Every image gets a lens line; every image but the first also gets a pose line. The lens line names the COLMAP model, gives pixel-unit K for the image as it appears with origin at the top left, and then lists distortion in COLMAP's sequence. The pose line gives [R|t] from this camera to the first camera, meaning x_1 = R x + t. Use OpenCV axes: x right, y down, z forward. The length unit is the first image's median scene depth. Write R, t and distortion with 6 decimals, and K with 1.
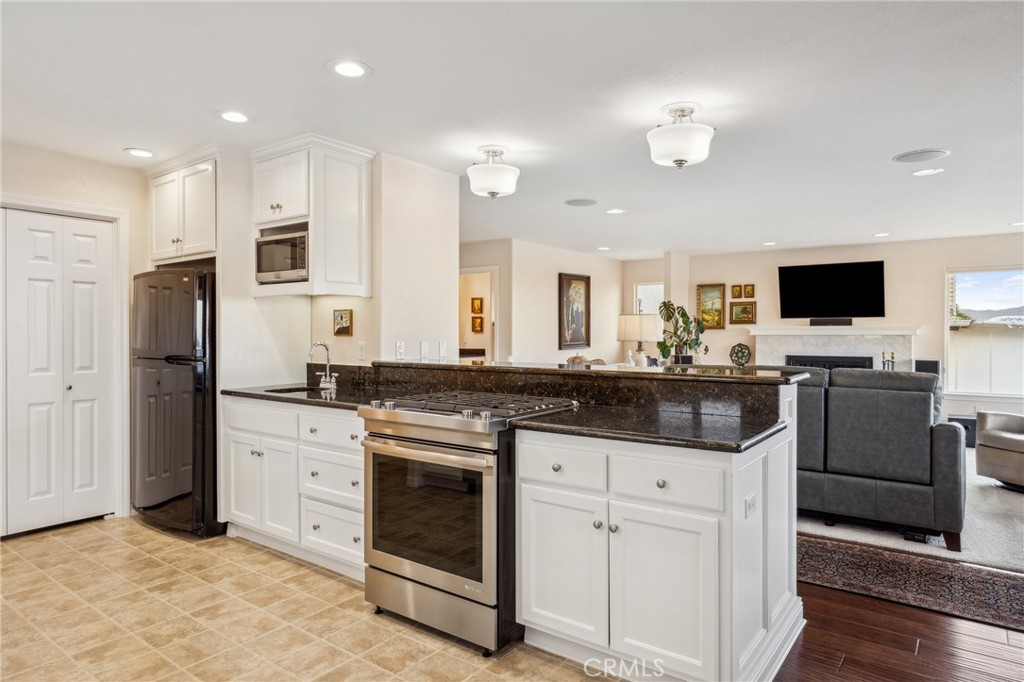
lens RADIAL K [[615.0, 0, 507.6], [0, 615.0, 341.5], [0, 0, 1]] dist [-0.005277, -0.001398]
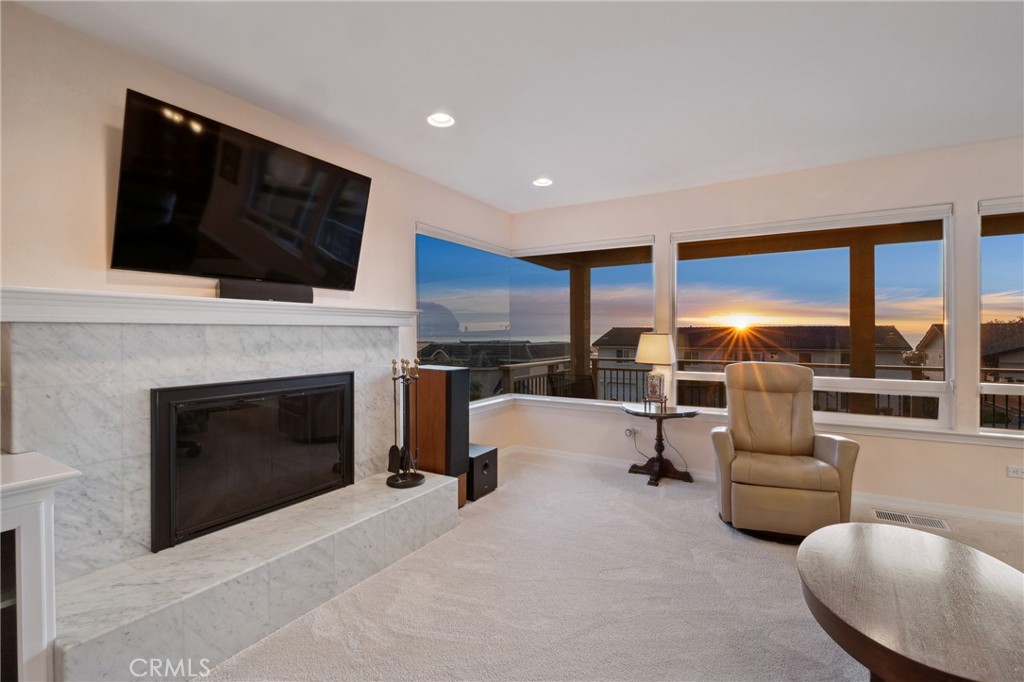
lens RADIAL K [[458.4, 0, 509.5], [0, 458.4, 337.7], [0, 0, 1]] dist [-0.000976, -0.000231]
pose [[-0.110225, -0.011733, 0.993837, 0.200584], [0.018443, 0.999734, 0.013848, -0.003329], [-0.993735, 0.019856, -0.109980, 0.828547]]
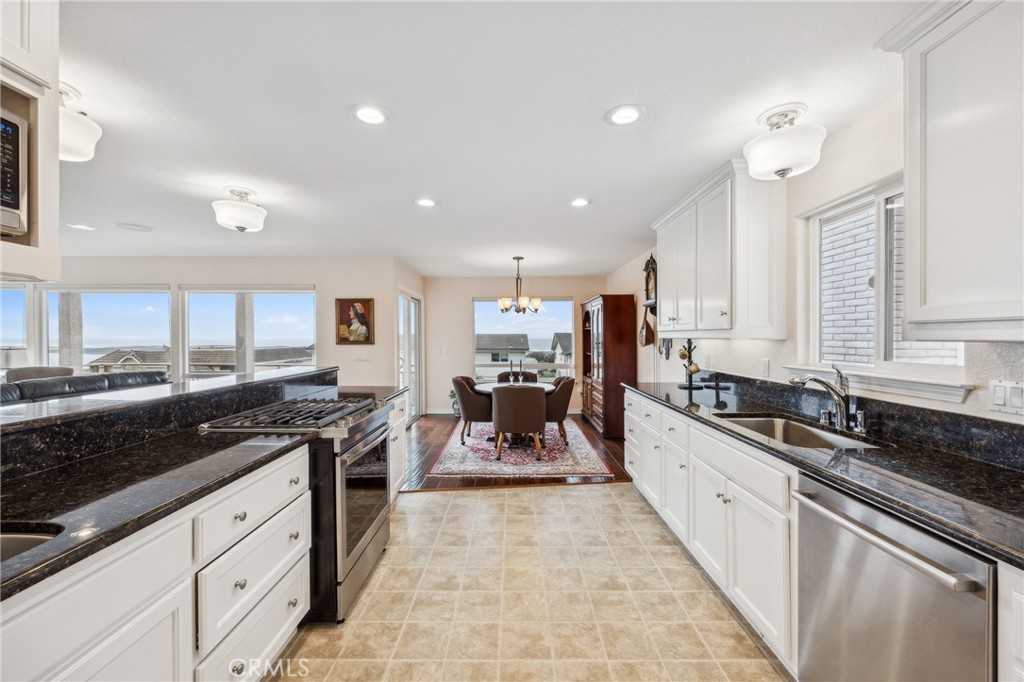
lens RADIAL K [[404.4, 0, 517.2], [0, 404.4, 343.6], [0, 0, 1]] dist [-0.001918, -0.000216]
pose [[-0.613627, -0.014982, 0.789454, -0.325364], [0.007061, 0.999676, 0.024459, -0.017234], [-0.789564, 0.020583, -0.613323, 0.409025]]
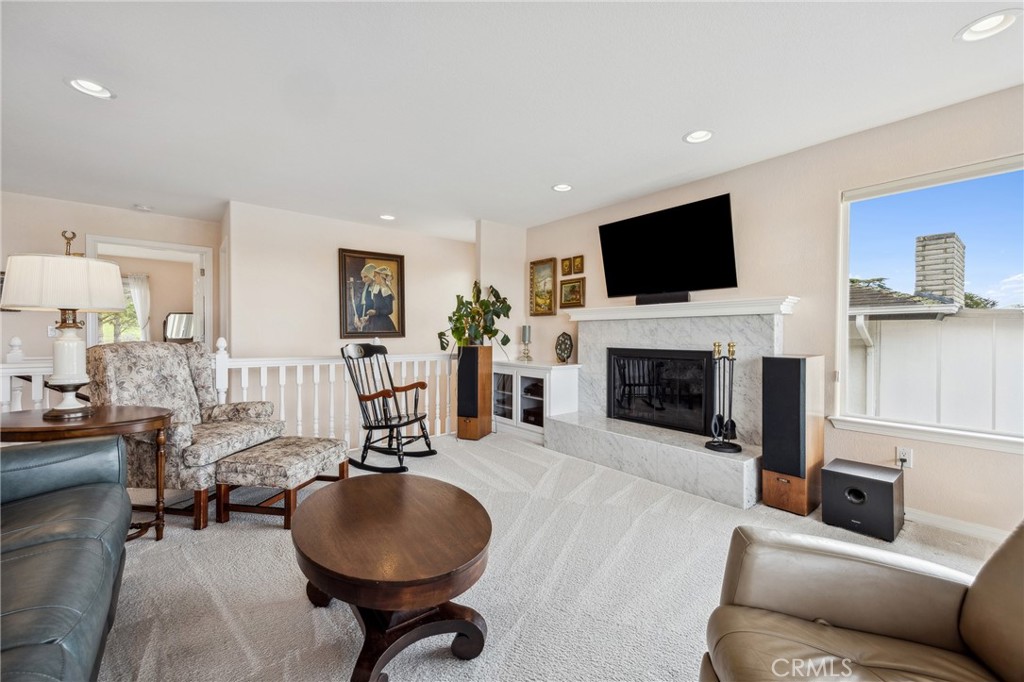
lens RADIAL K [[404.4, 0, 513.2], [0, 404.4, 342.7], [0, 0, 1]] dist [-0.001918, -0.000216]
pose [[0.974790, 0.007979, -0.222980, 0.440431], [-0.007005, 0.999962, 0.005158, 0.014504], [0.223013, -0.003466, 0.974809, 0.499120]]
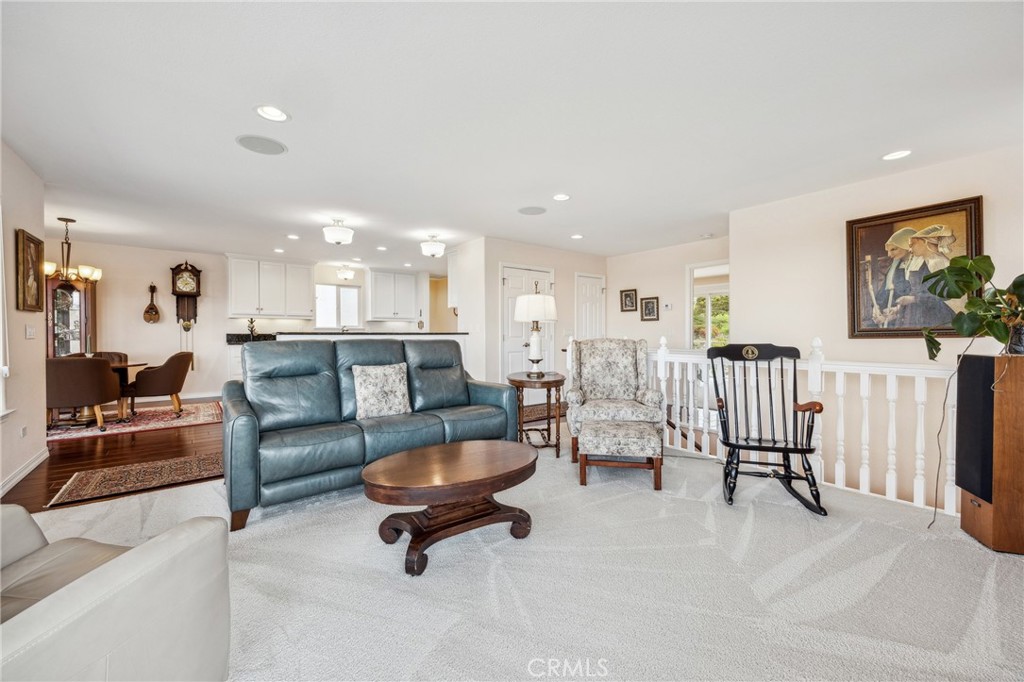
lens RADIAL K [[397.2, 0, 519.6], [0, 397.2, 340.5], [0, 0, 1]] dist [-0.000974, -0.000446]
pose [[-0.230775, 0.013594, -0.972912, 0.574601], [-0.011391, 0.999796, 0.016672, 0.012722], [0.972941, 0.014930, -0.230573, 0.746456]]
